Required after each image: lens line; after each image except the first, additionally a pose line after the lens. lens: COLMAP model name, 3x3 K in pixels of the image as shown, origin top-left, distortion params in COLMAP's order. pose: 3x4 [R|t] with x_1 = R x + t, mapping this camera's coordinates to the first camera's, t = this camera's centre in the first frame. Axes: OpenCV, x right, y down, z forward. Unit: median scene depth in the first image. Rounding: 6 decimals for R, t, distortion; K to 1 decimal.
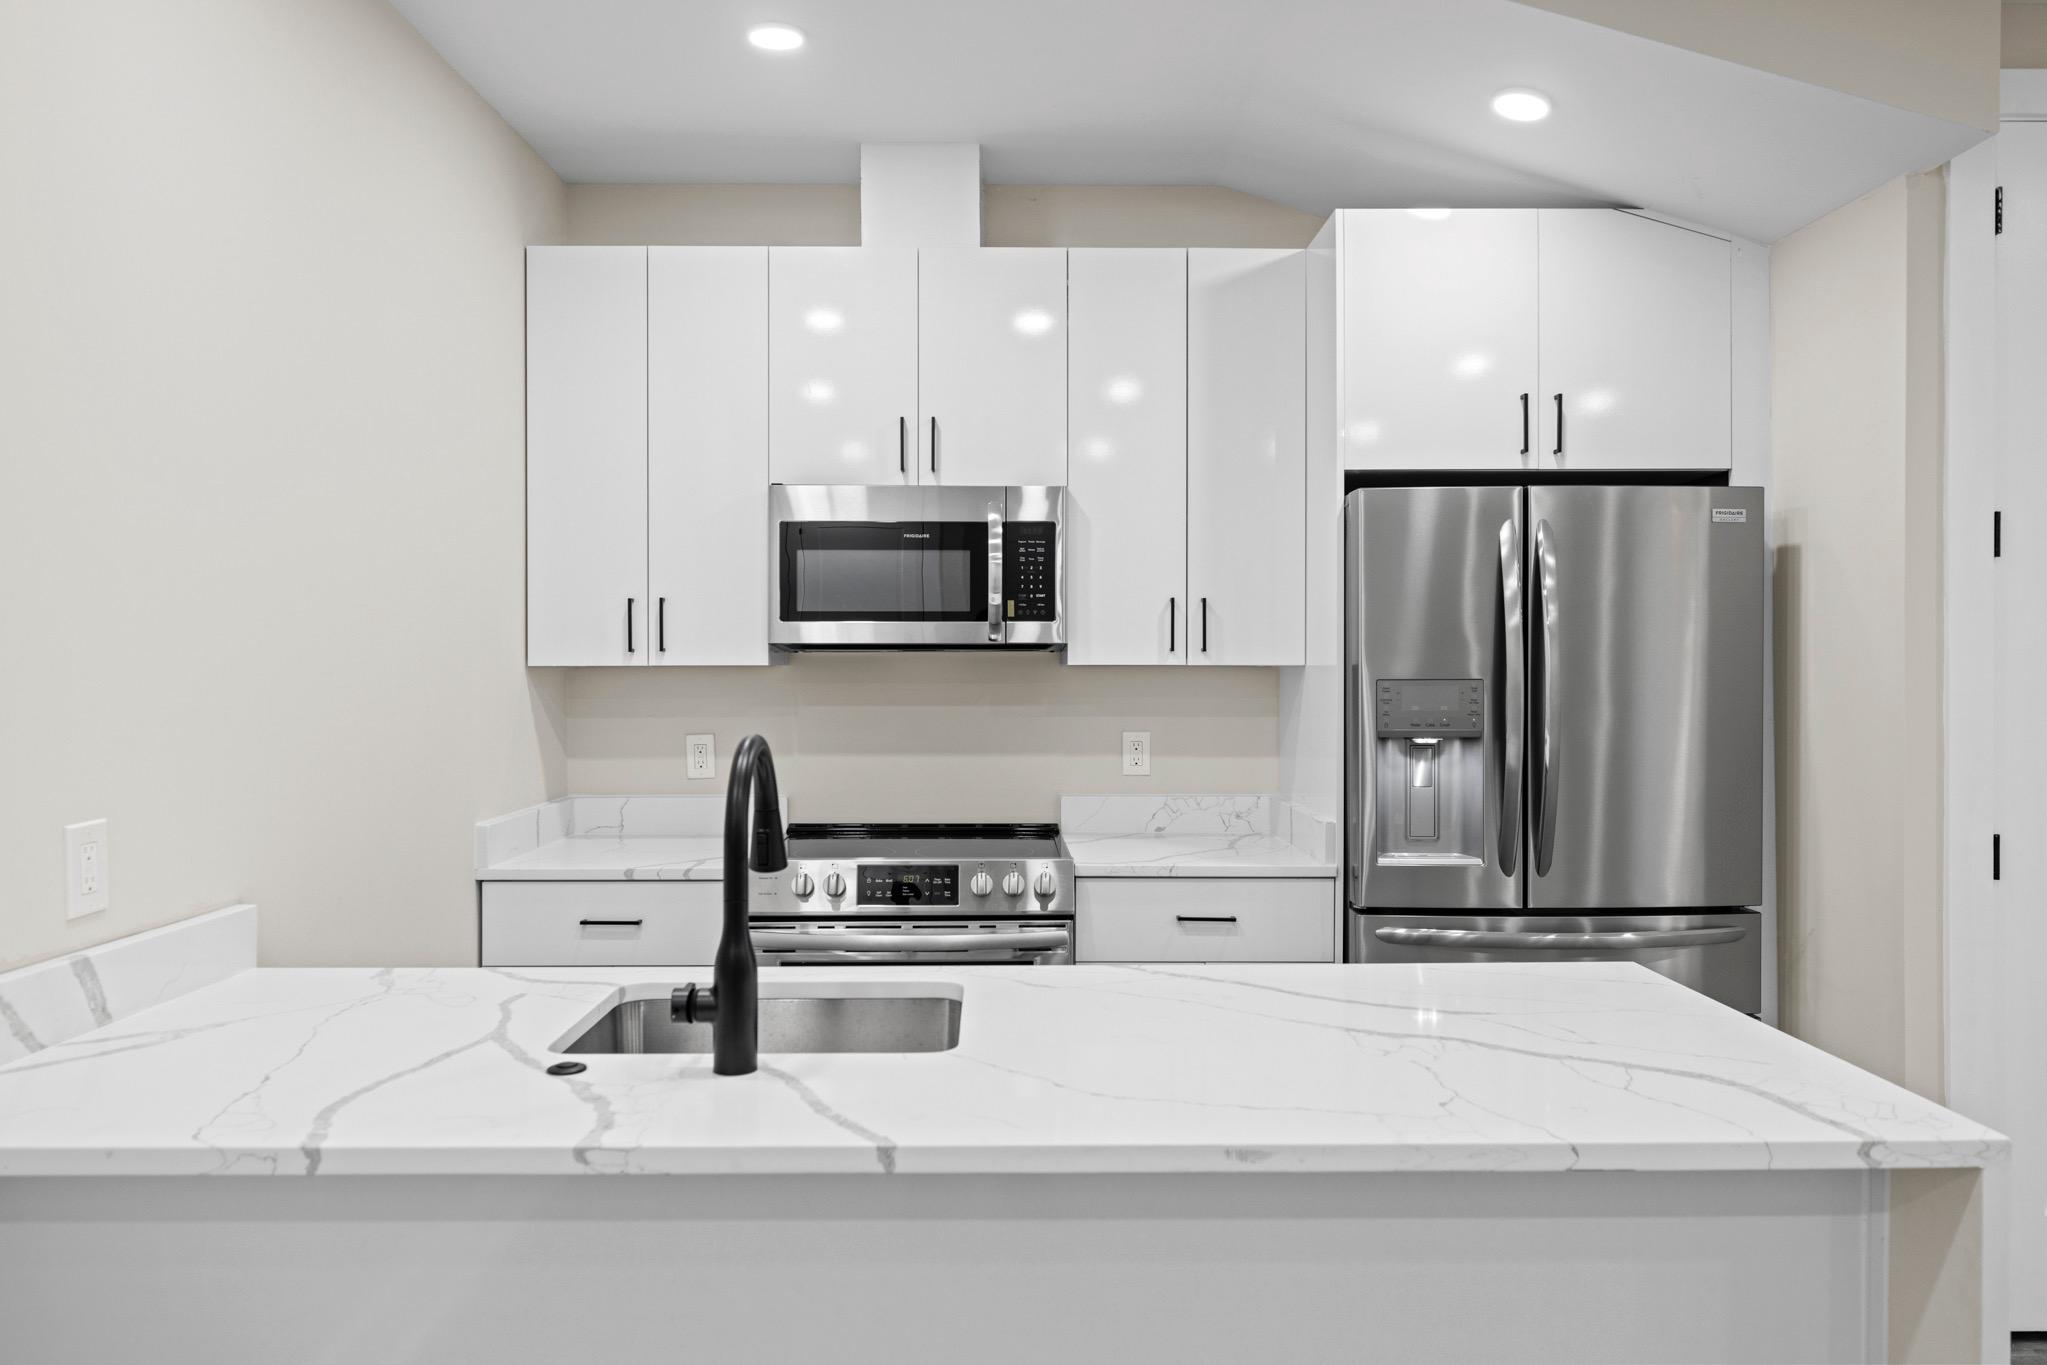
lens RADIAL K [[1352.6, 0, 1019.2], [0, 1352.6, 673.4], [0, 0, 1]] dist [0.002207, -0.001651]
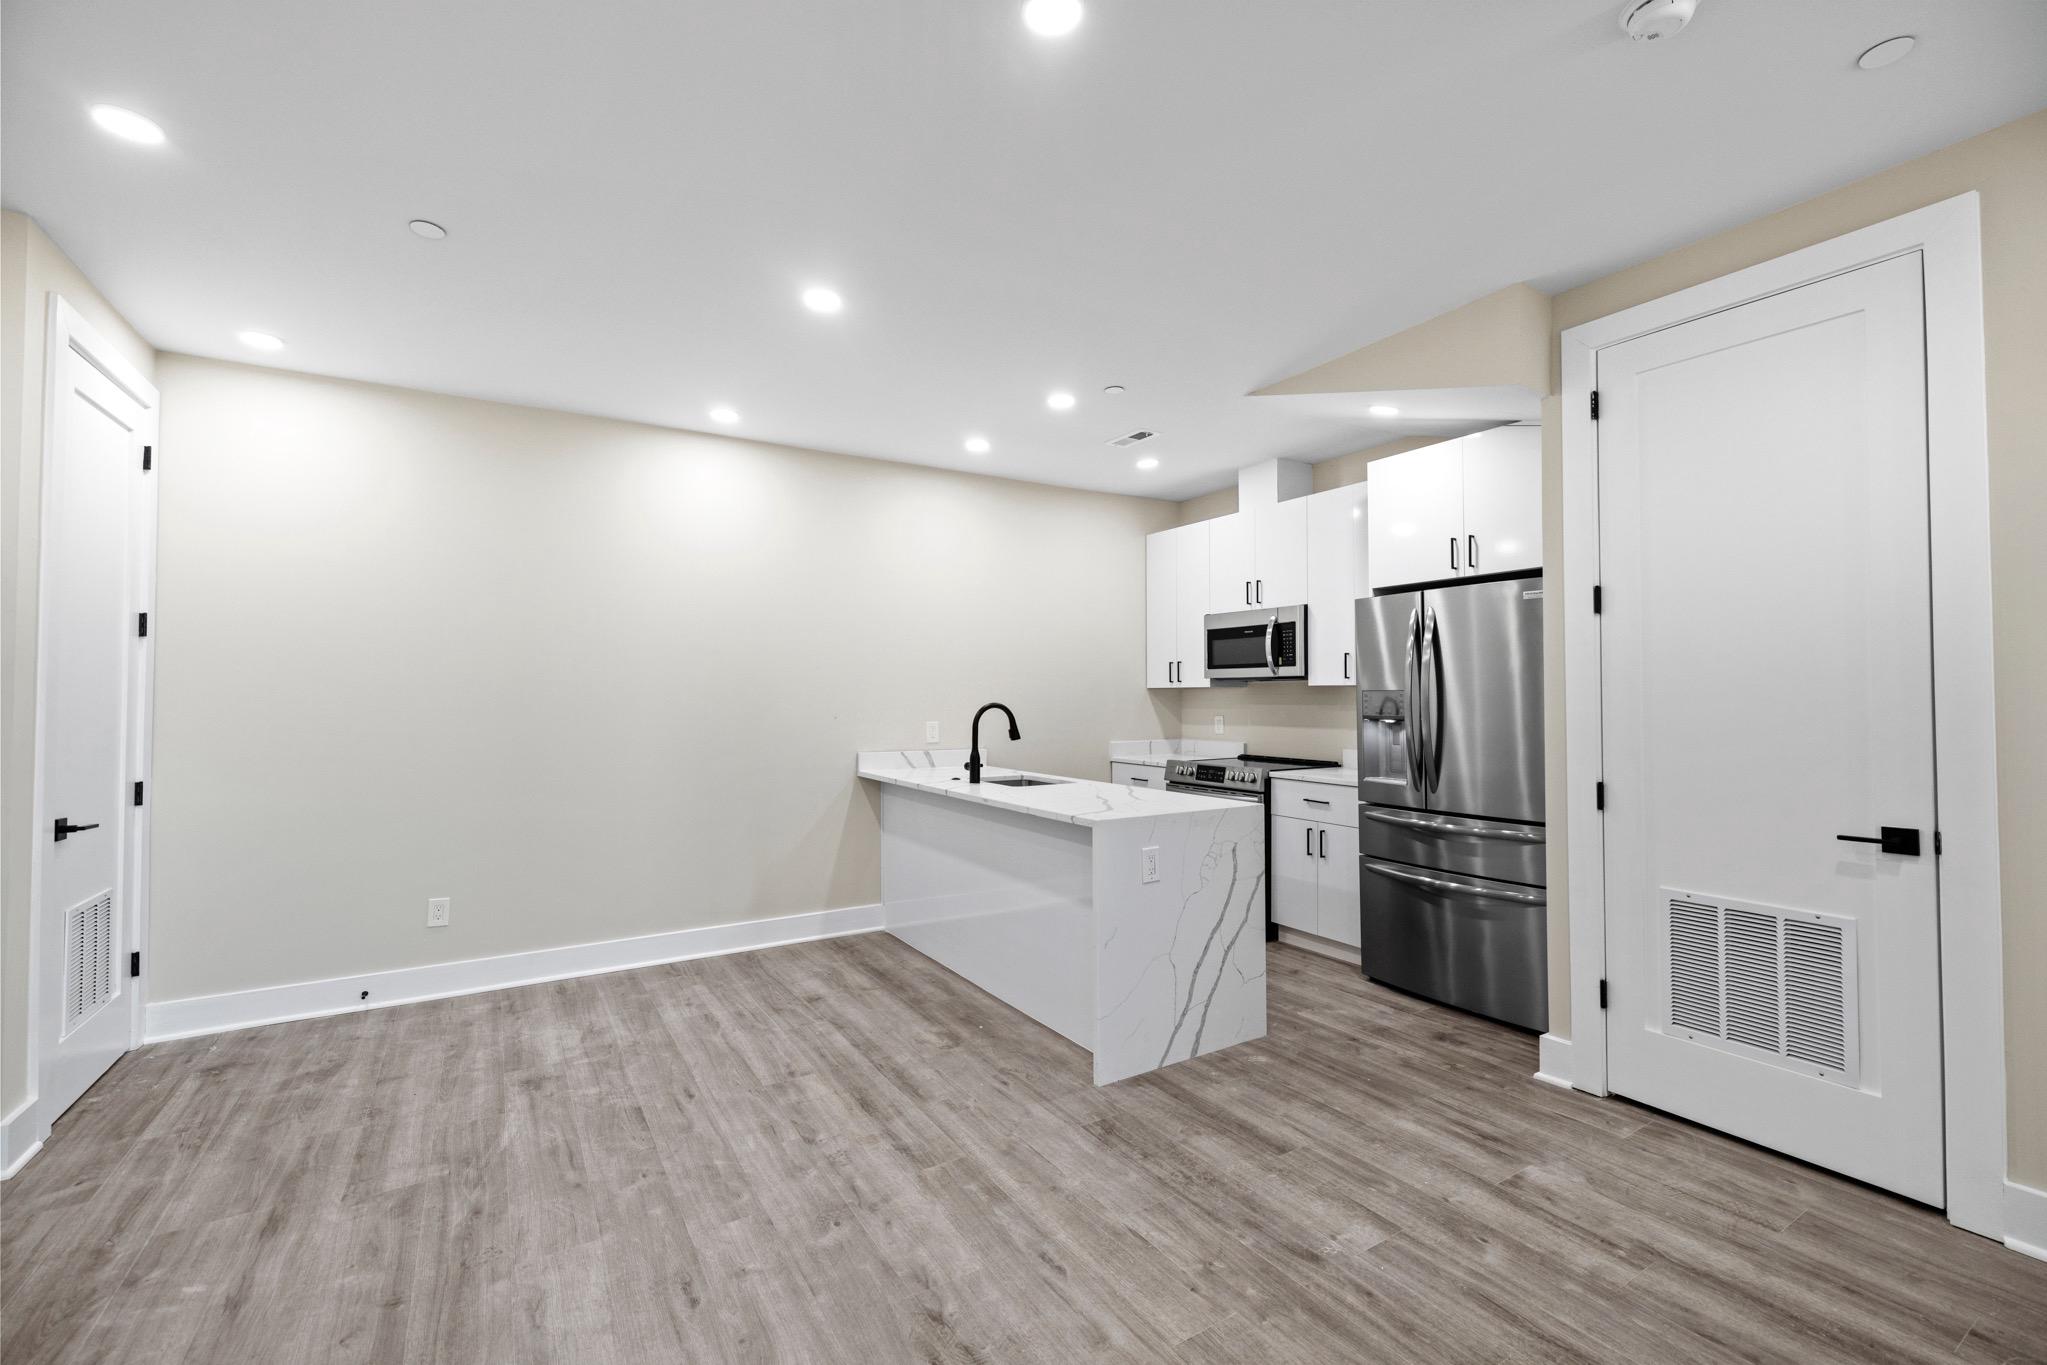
lens RADIAL K [[857.9, 0, 1016.4], [0, 857.9, 678.0], [0, 0, 1]] dist [0.000164, 0.000055]
pose [[0.511645, -0.018267, -0.859003, 1.017664], [-0.003544, 0.999721, -0.023370, 0.015925], [0.859189, 0.015002, 0.511438, -0.115308]]
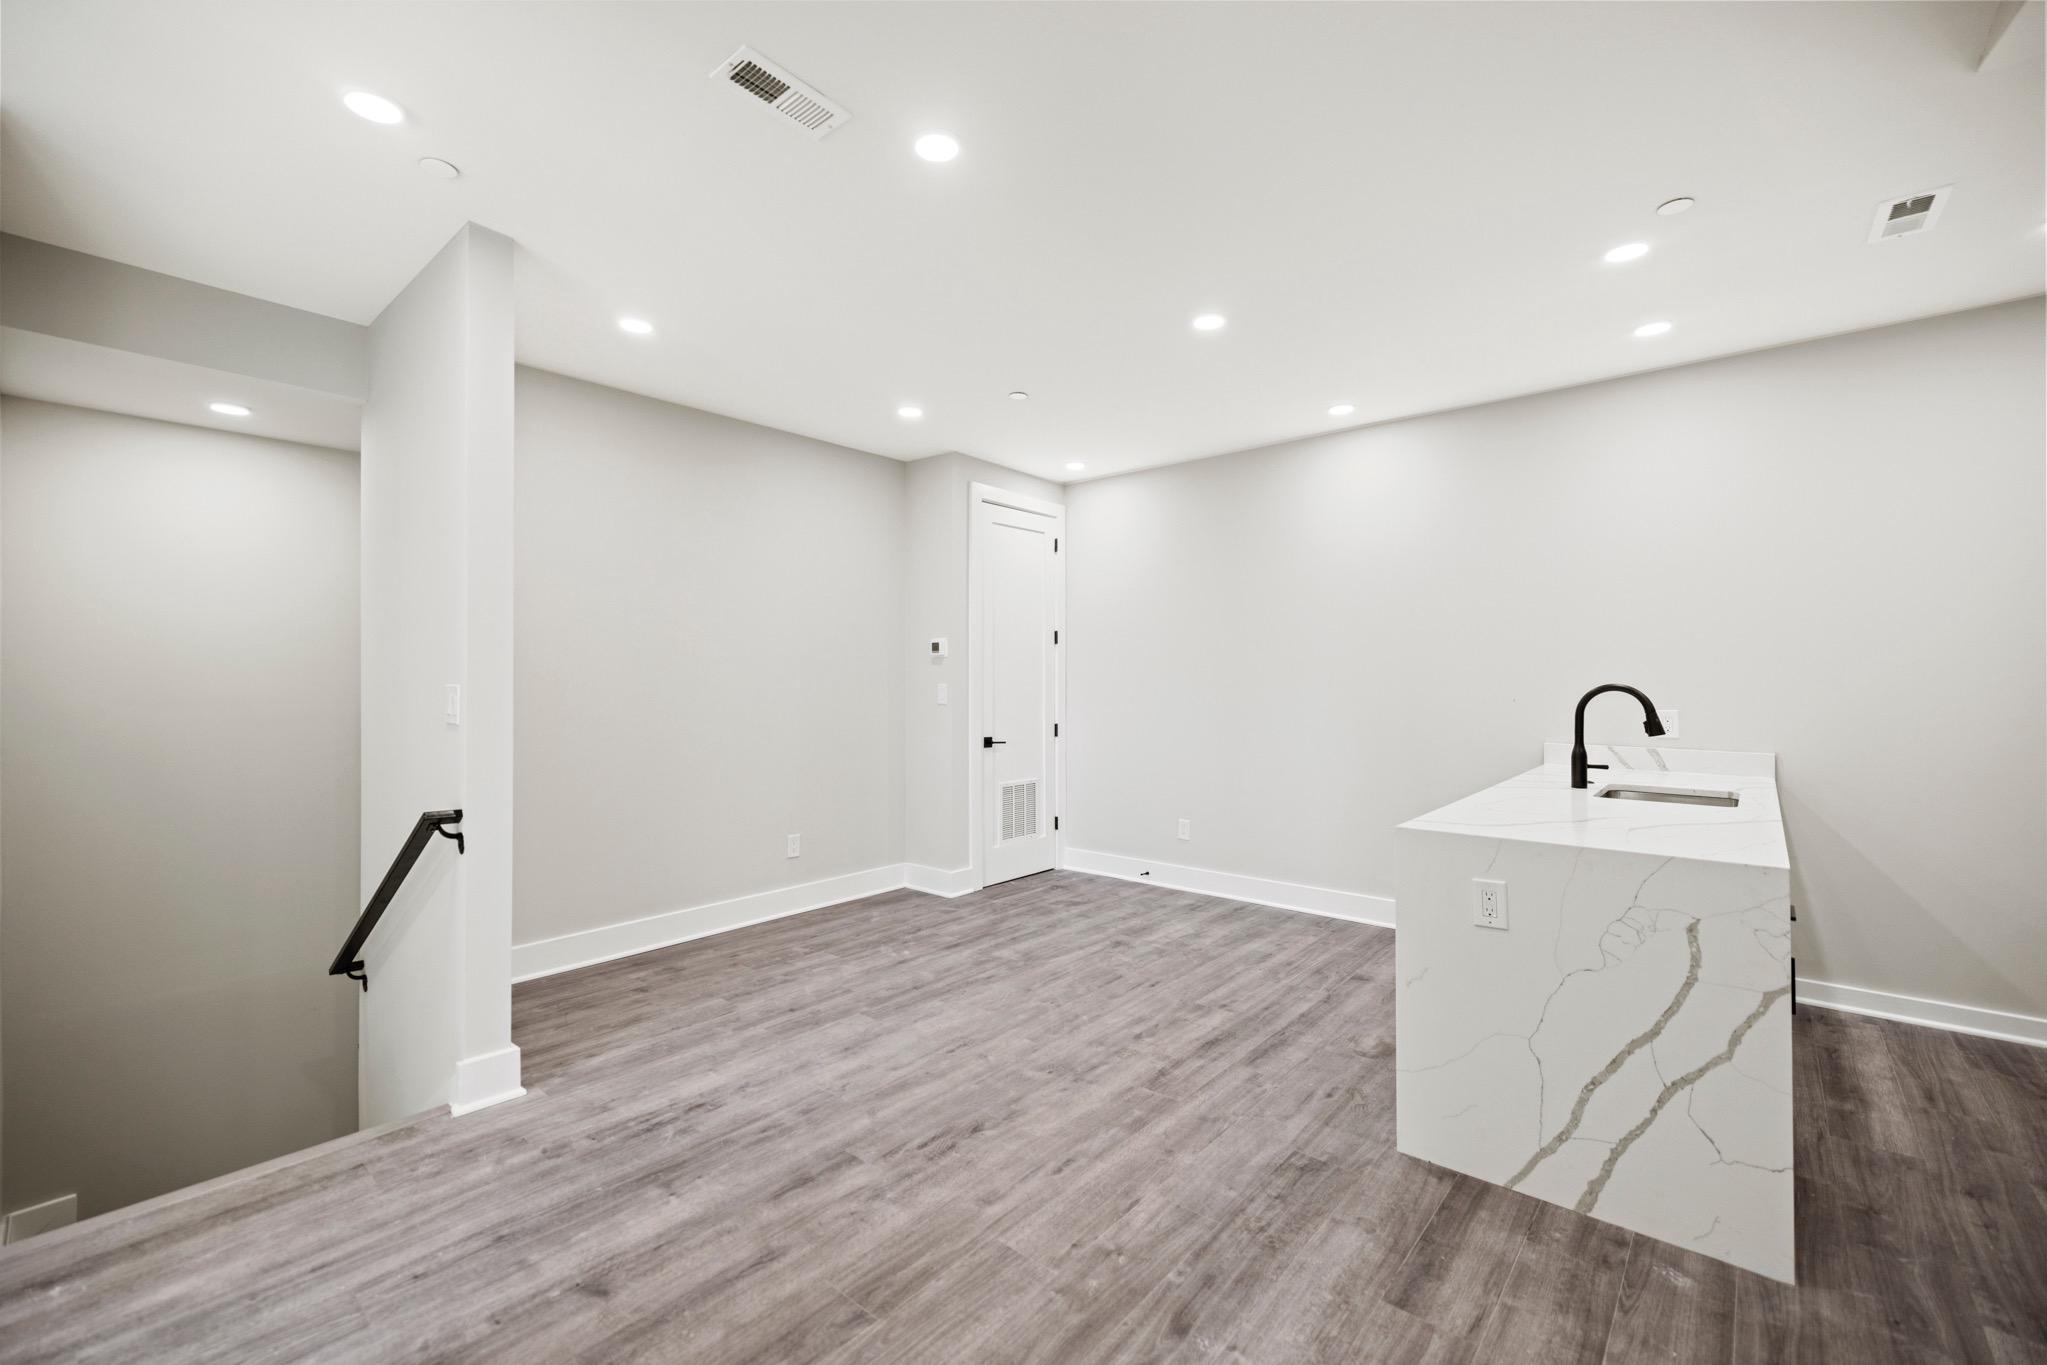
lens RADIAL K [[857.9, 0, 1016.4], [0, 857.9, 678.0], [0, 0, 1]] dist [0.000164, 0.000055]
pose [[-0.665605, 0.000016, -0.746304, 1.049481], [-0.003412, 0.999989, 0.003064, 0.015161], [0.746296, 0.004585, -0.665598, 0.650190]]
